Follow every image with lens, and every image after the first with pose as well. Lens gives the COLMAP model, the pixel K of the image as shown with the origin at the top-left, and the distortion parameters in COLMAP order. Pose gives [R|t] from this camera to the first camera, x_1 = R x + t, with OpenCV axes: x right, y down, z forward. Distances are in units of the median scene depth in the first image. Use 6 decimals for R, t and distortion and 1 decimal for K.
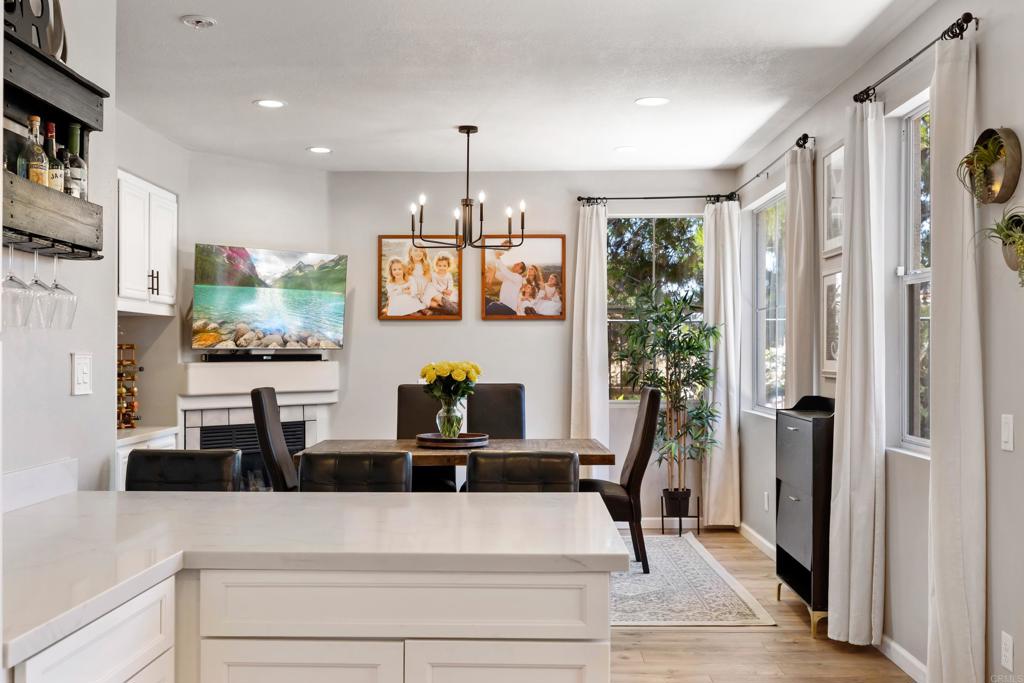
lens RADIAL K [[992.8, 0, 509.9], [0, 992.8, 349.8], [0, 0, 1]] dist [-0.007488, 0.000000]
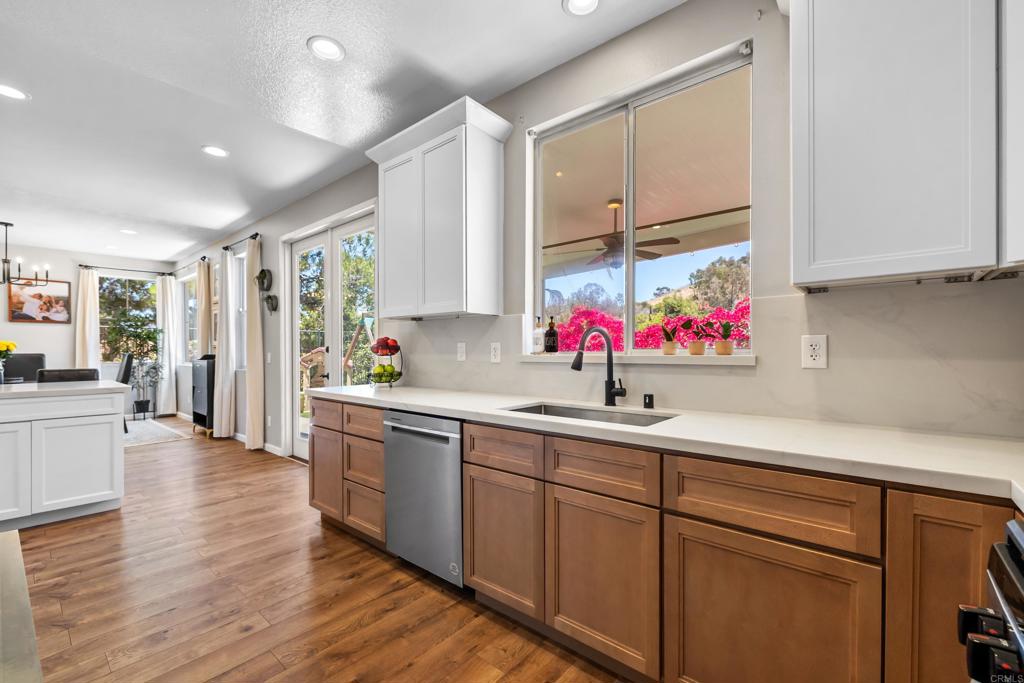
lens RADIAL K [[428.5, 0, 503.2], [0, 428.5, 354.9], [0, 0, 1]] dist [-0.000399, 0.000349]
pose [[0.640647, -0.009414, 0.767778, -0.052938], [-0.000241, 0.999922, 0.012462, 0.023653], [-0.767836, -0.008168, 0.640595, -0.255272]]
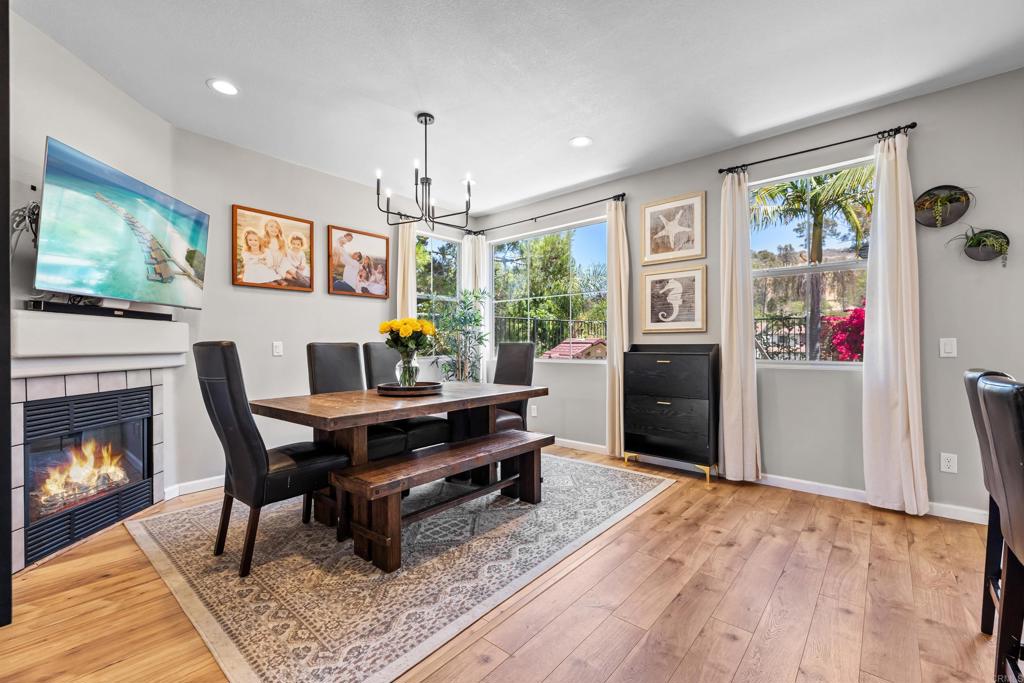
lens RADIAL K [[428.5, 0, 513.5], [0, 428.5, 345.5], [0, 0, 1]] dist [-0.000399, 0.000349]
pose [[0.655719, -0.004038, 0.754994, -0.282306], [0.005138, 0.999986, 0.000887, 0.035127], [-0.754988, 0.003297, 0.655731, 0.482503]]
